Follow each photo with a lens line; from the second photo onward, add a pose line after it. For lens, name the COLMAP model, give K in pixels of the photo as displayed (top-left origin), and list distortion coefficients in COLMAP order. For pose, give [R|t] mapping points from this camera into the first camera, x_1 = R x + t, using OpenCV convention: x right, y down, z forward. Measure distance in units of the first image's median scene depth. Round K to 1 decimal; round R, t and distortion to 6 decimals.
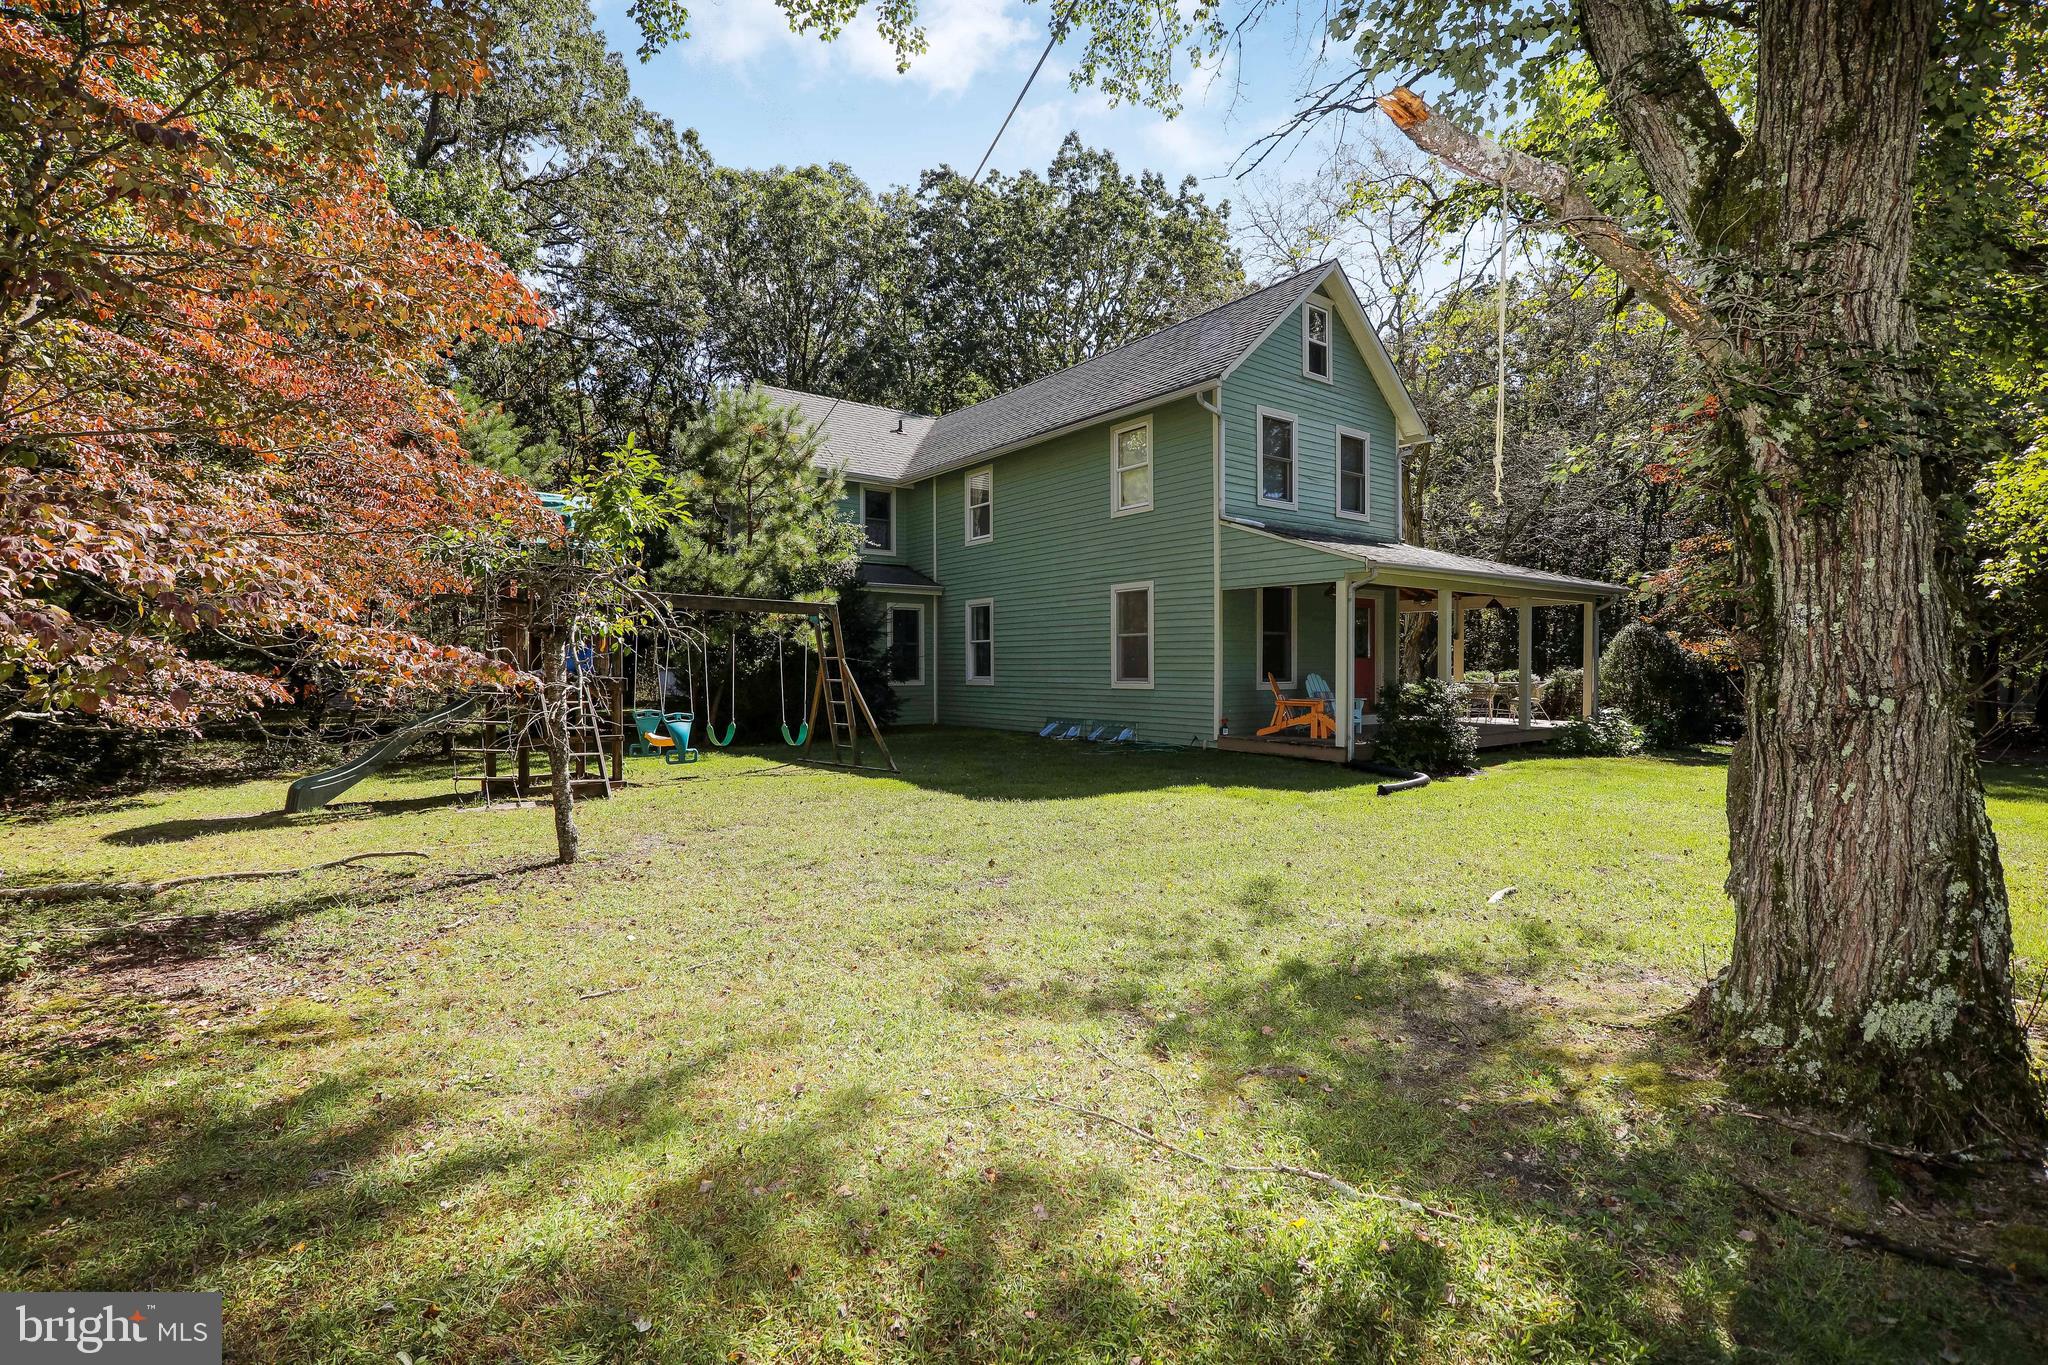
lens RADIAL K [[966.9, 0, 1024.0], [0, 966.9, 682.5], [0, 0, 1]] dist [0.000556, 0.000019]
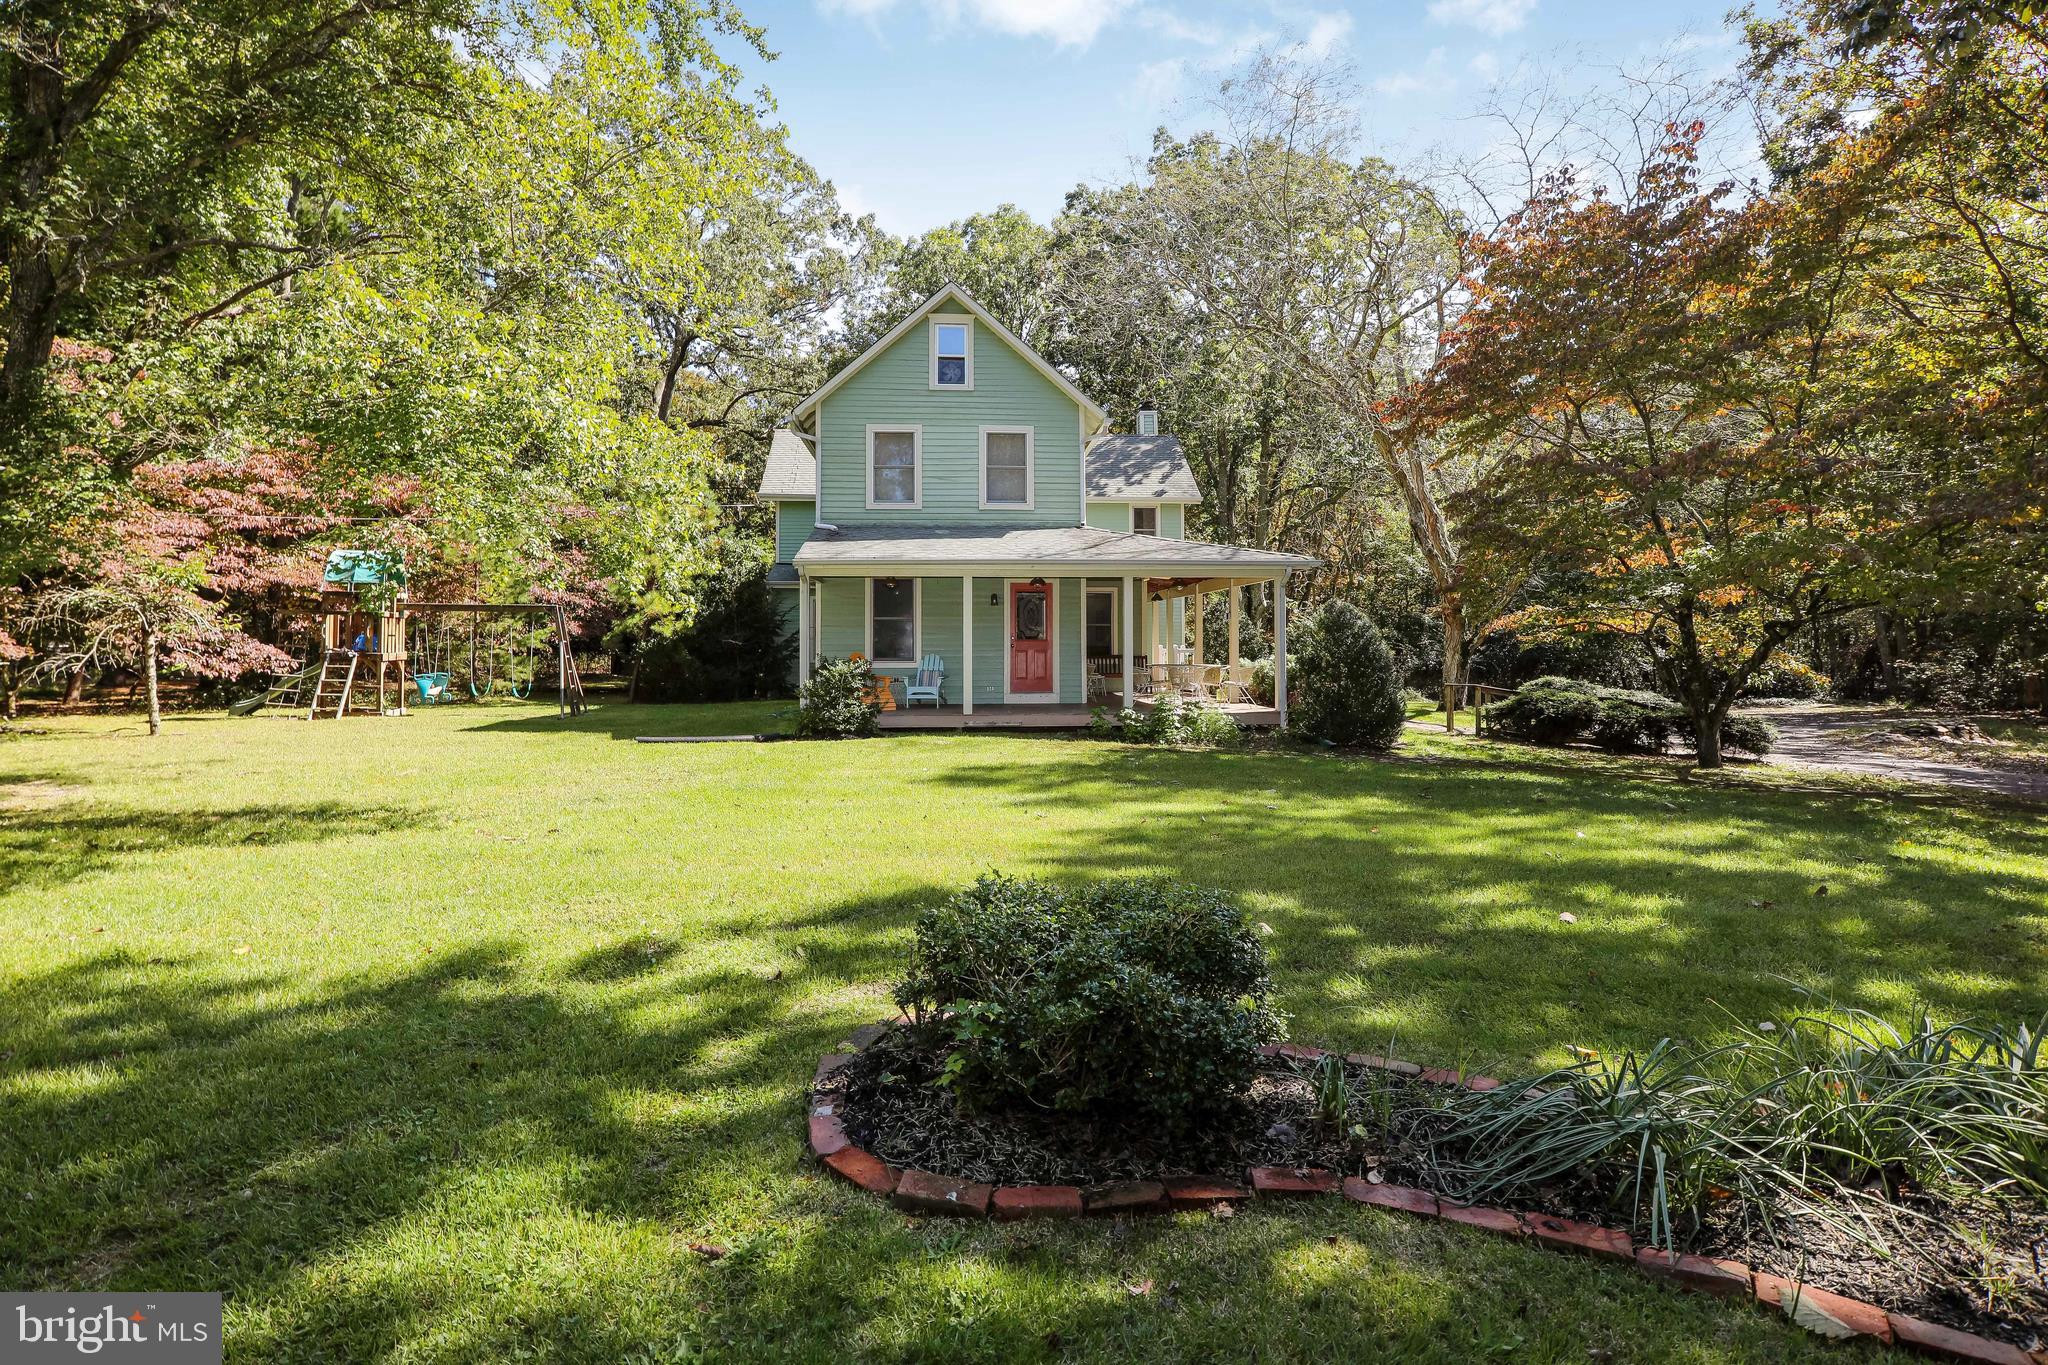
lens RADIAL K [[984.4, 0, 1022.0], [0, 984.4, 641.0], [0, 0, 1]] dist [-0.017545, 0.000750]
pose [[0.843371, -0.001476, -0.537329, 0.944114], [-0.009315, 0.999806, -0.017368, -0.007116], [0.537251, 0.019653, 0.843194, 0.103547]]
